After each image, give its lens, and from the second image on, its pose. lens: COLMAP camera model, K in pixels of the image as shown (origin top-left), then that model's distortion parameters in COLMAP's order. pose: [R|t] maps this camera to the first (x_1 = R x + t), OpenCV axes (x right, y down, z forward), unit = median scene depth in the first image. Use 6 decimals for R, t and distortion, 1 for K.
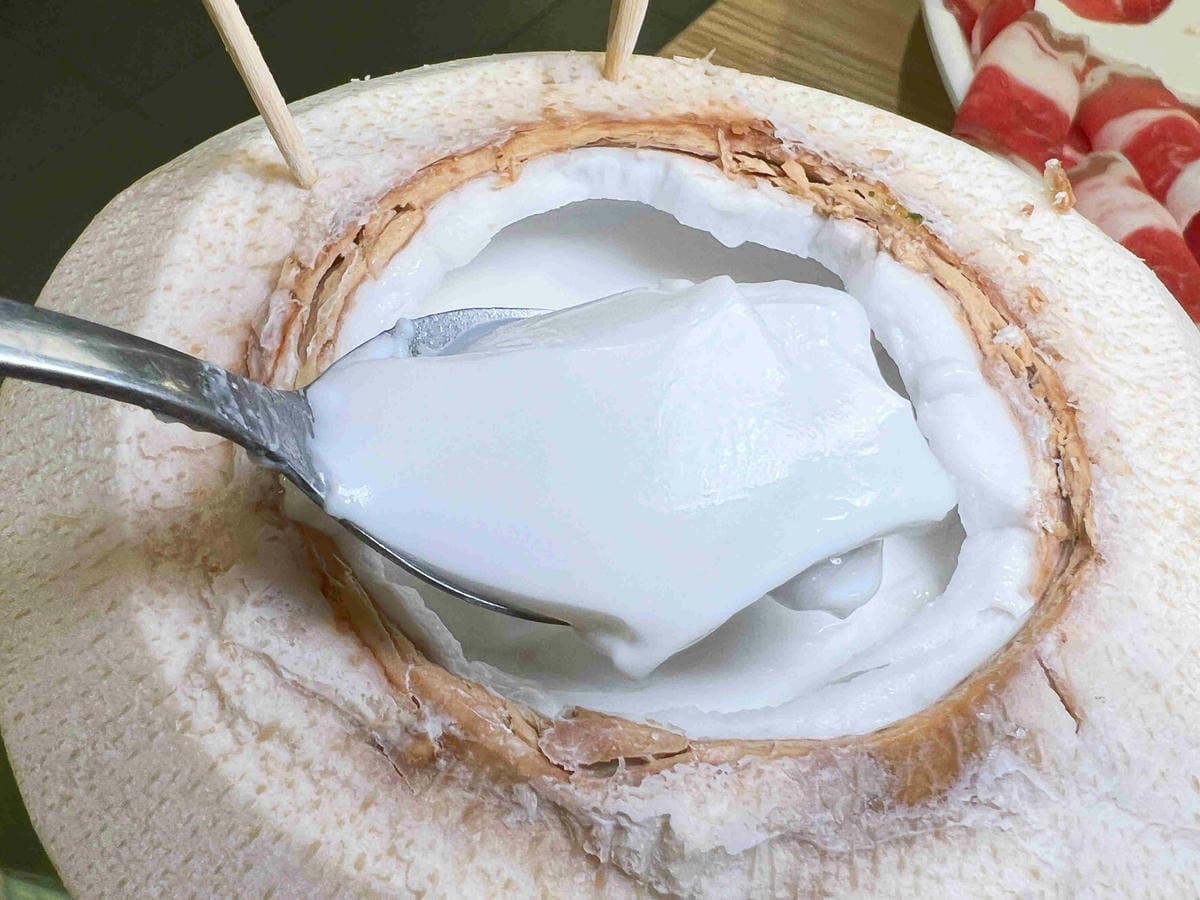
lens RADIAL K [[1094.6, 0, 552.9], [0, 1094.6, 568.8], [0, 0, 1]] dist [0.003895, 0.002796]
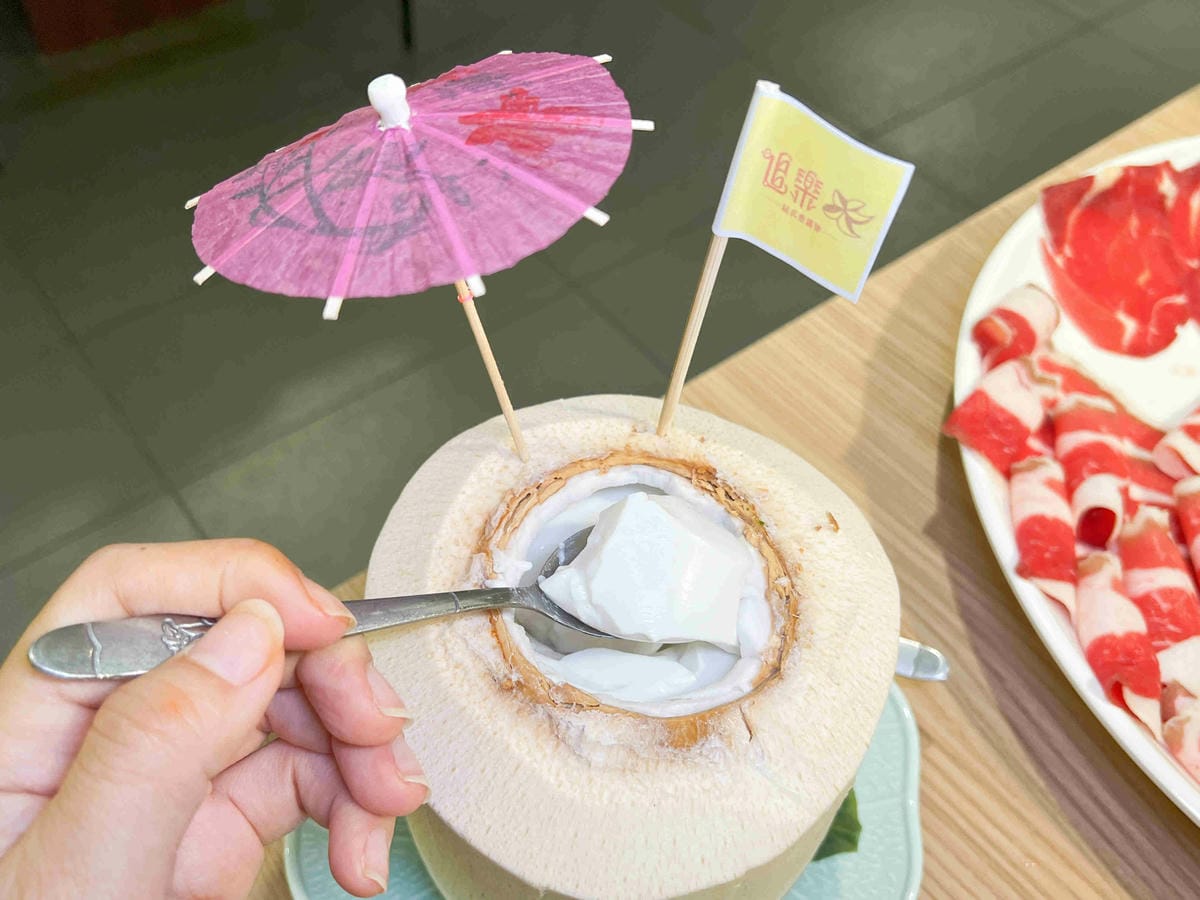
lens RADIAL K [[1078.9, 0, 612.7], [0, 1078.9, 446.2], [0, 0, 1]] dist [0.105333, -0.265831]
pose [[0.967069, 0.204792, -0.151123, 0.374462], [-0.226762, 0.962911, -0.146222, -0.066602], [0.115573, 0.175675, 0.977641, -1.555304]]
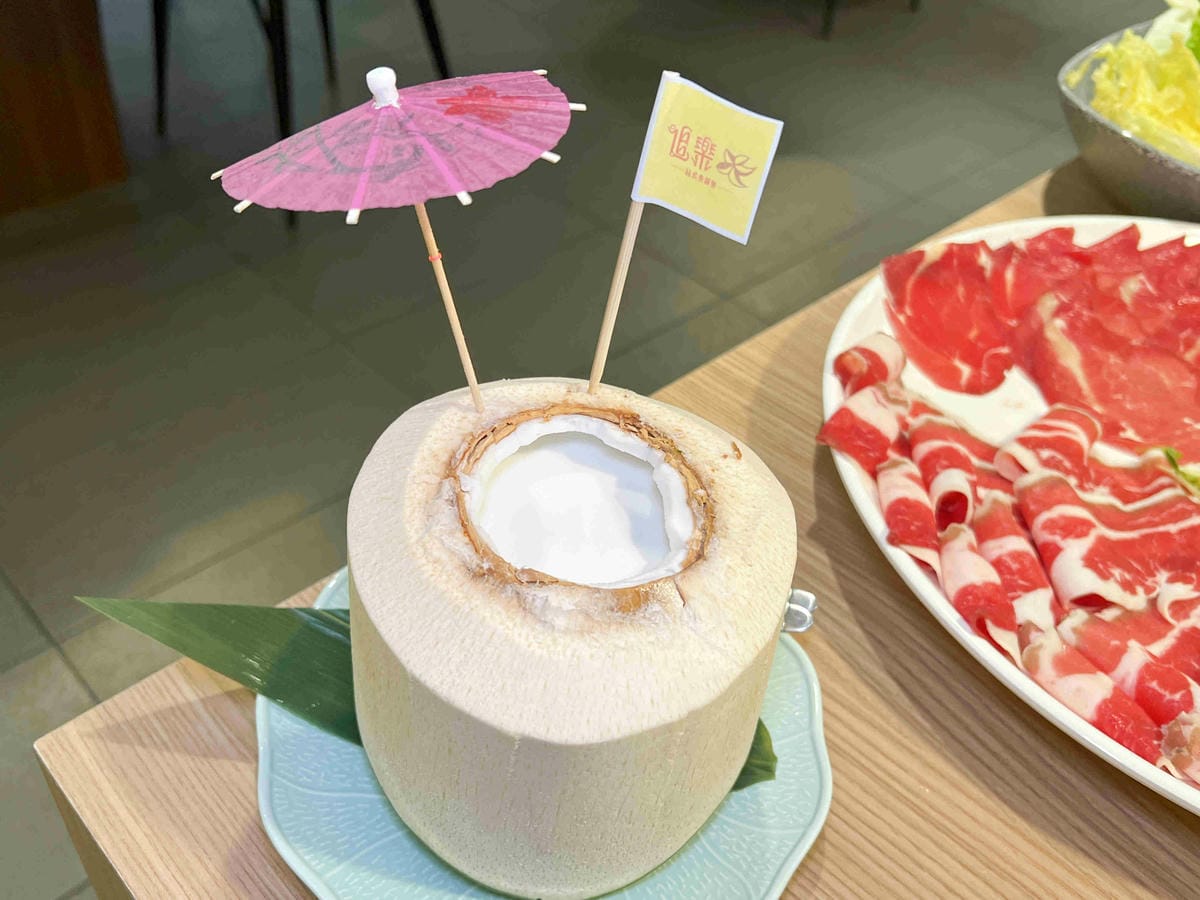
lens RADIAL K [[1063.4, 0, 600.0], [0, 1063.4, 450.0], [0, 0, 1]] dist [0.239512, -0.927756]
pose [[0.986308, 0.144290, -0.079857, 0.385388], [-0.162352, 0.934582, -0.316542, 0.683121], [0.028959, 0.325173, 0.945211, -1.901803]]
